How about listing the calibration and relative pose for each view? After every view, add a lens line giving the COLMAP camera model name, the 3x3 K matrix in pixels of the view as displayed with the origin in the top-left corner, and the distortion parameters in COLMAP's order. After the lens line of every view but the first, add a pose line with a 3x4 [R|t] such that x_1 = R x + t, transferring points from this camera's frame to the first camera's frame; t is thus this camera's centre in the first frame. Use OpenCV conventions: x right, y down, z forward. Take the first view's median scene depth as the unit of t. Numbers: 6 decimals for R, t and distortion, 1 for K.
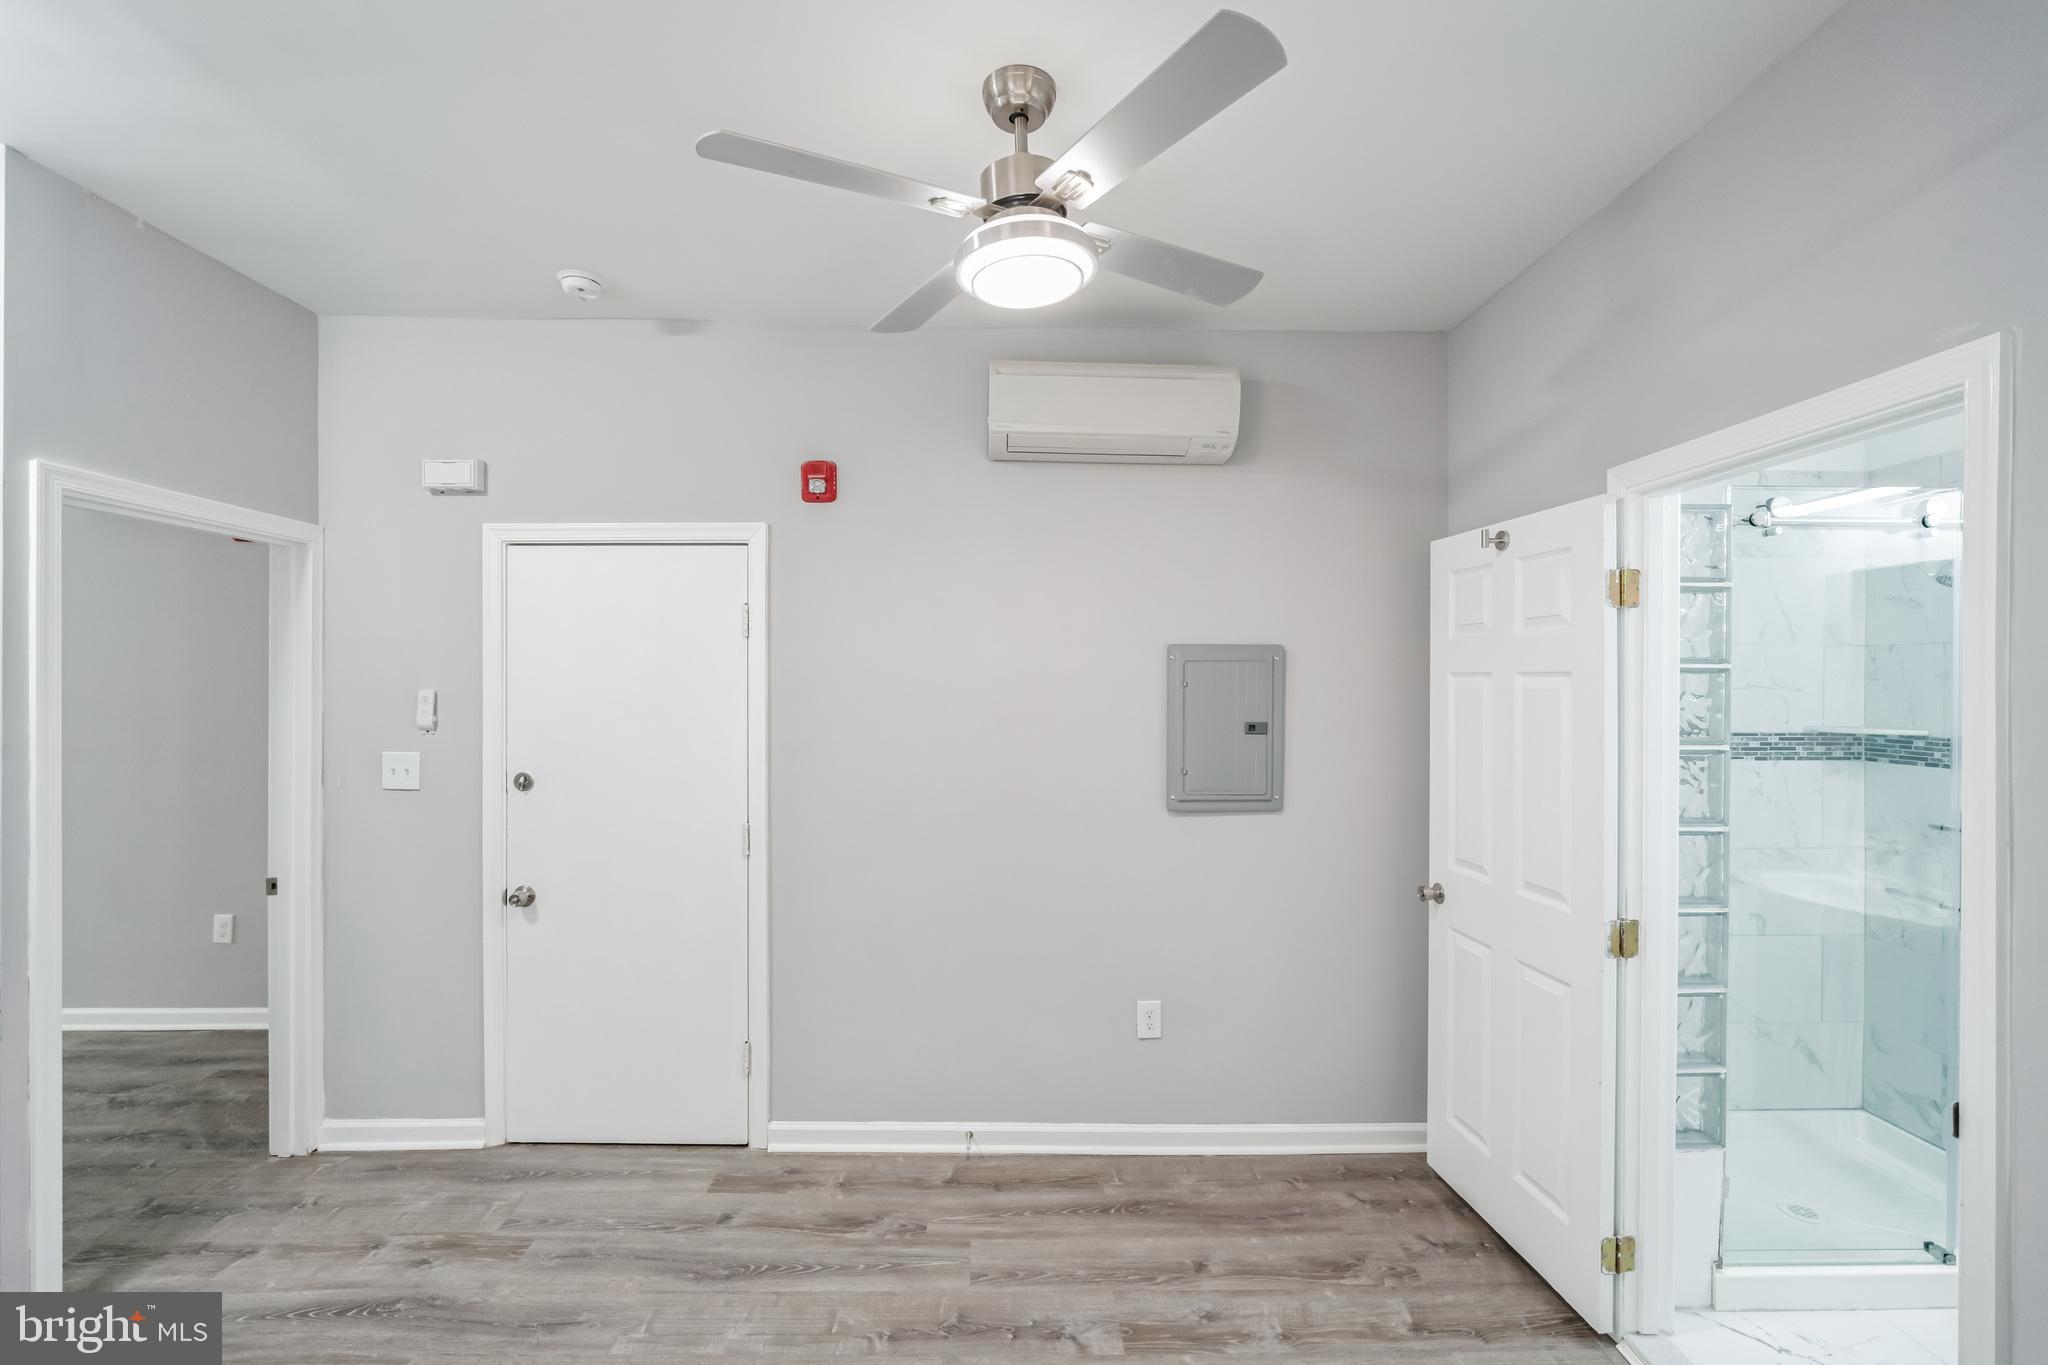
lens RADIAL K [[908.0, 0, 1019.0], [0, 908.0, 679.9], [0, 0, 1]] dist [-0.008472, 0.002277]
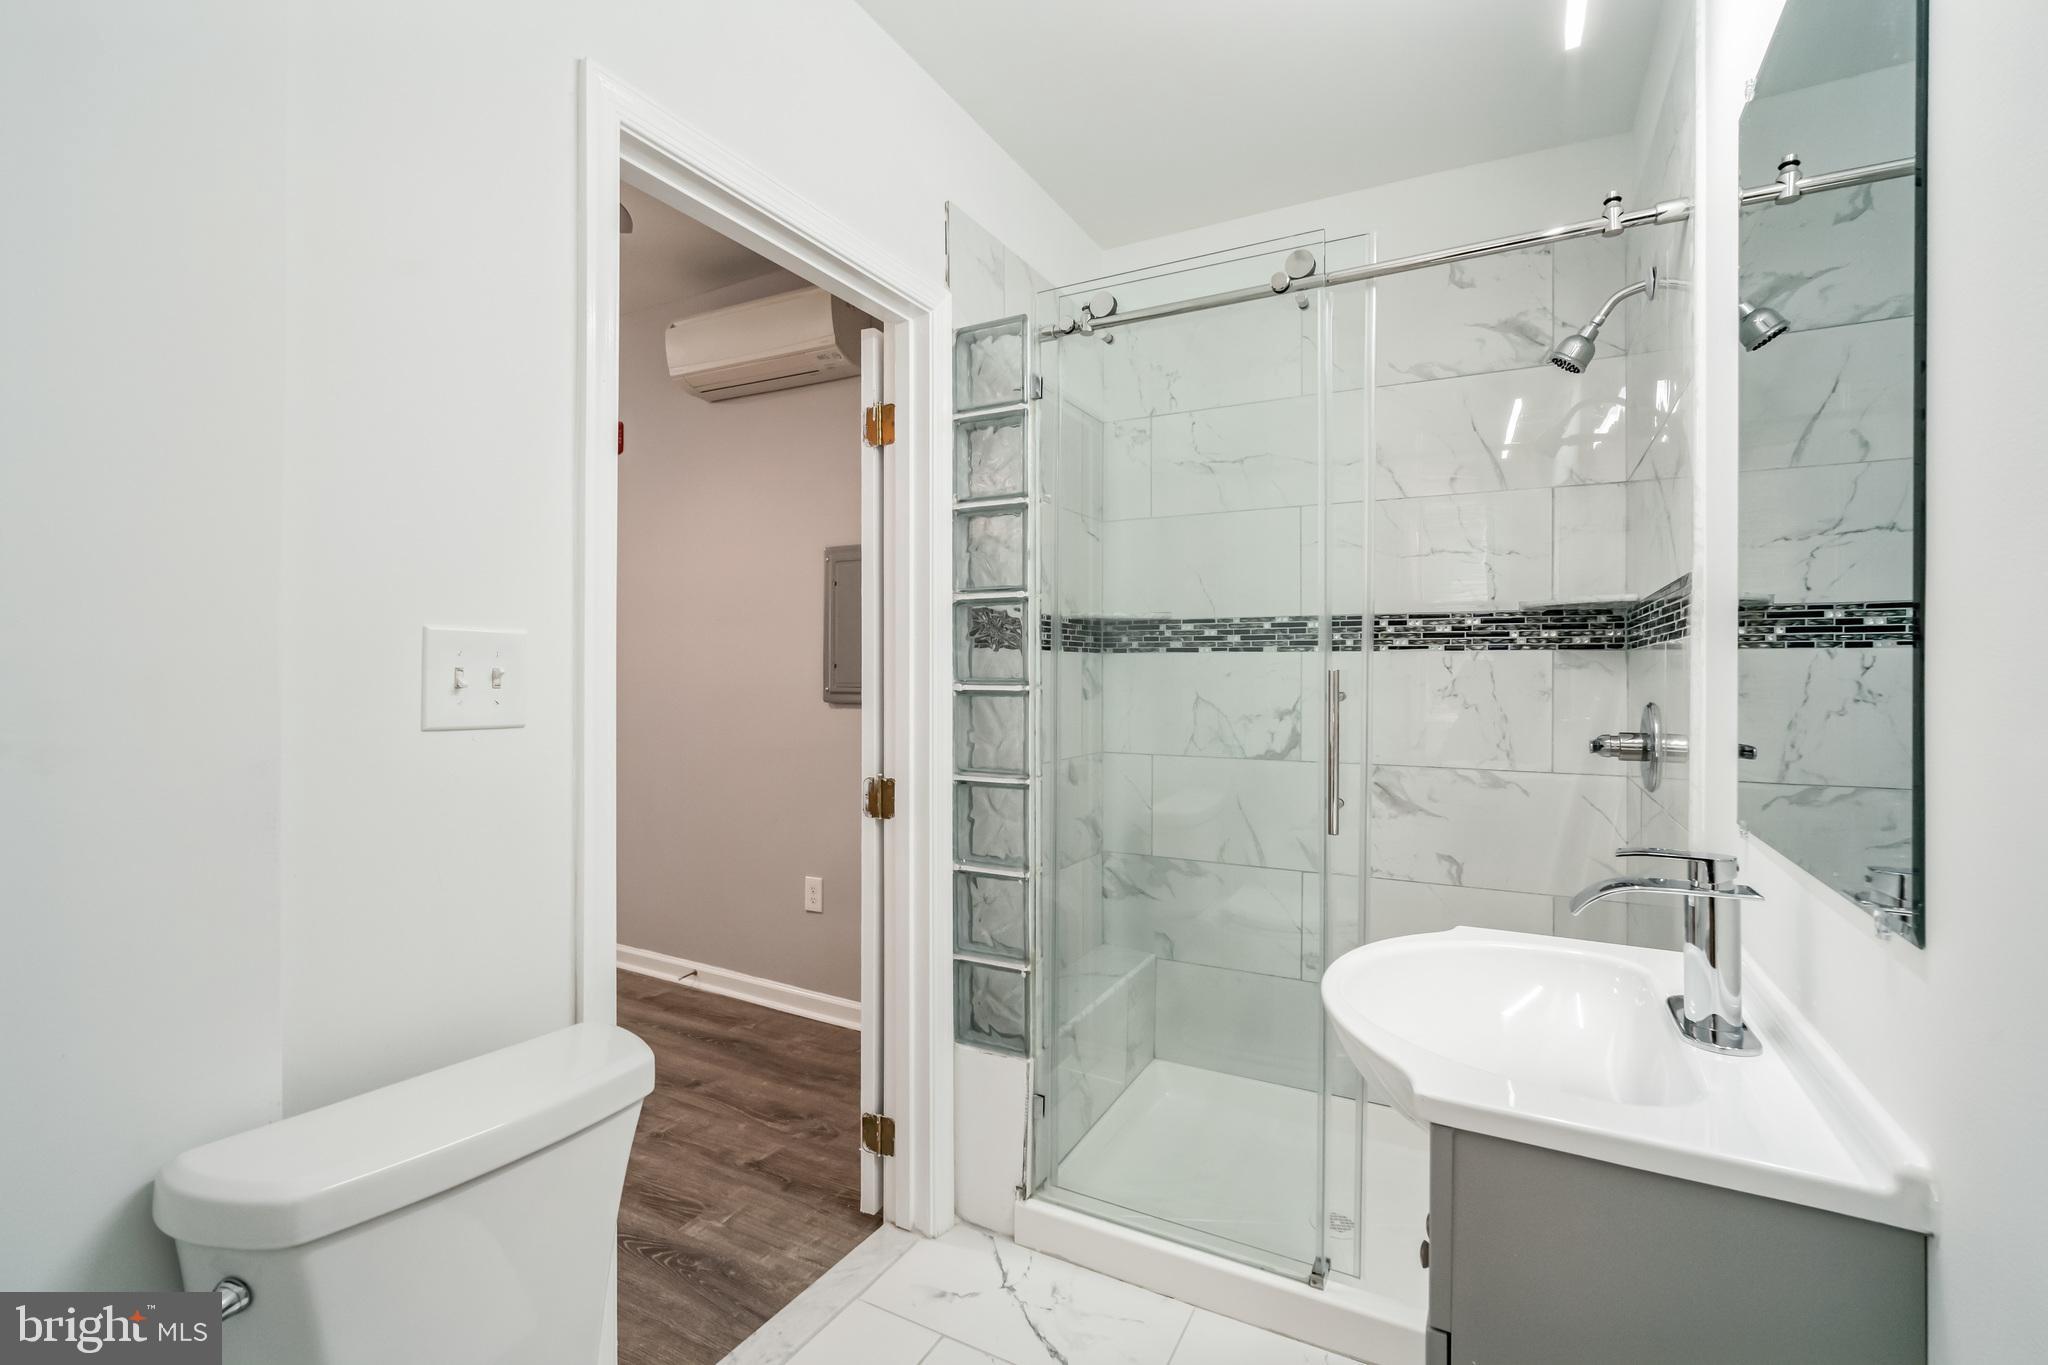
lens RADIAL K [[908.0, 0, 1027.5], [0, 908.0, 677.8], [0, 0, 1]] dist [-0.008472, 0.002277]
pose [[0.869372, 0.001811, -0.494155, 0.975336], [-0.001984, 0.999998, 0.000174, 0.123618], [0.494155, 0.000829, 0.869374, 0.196922]]
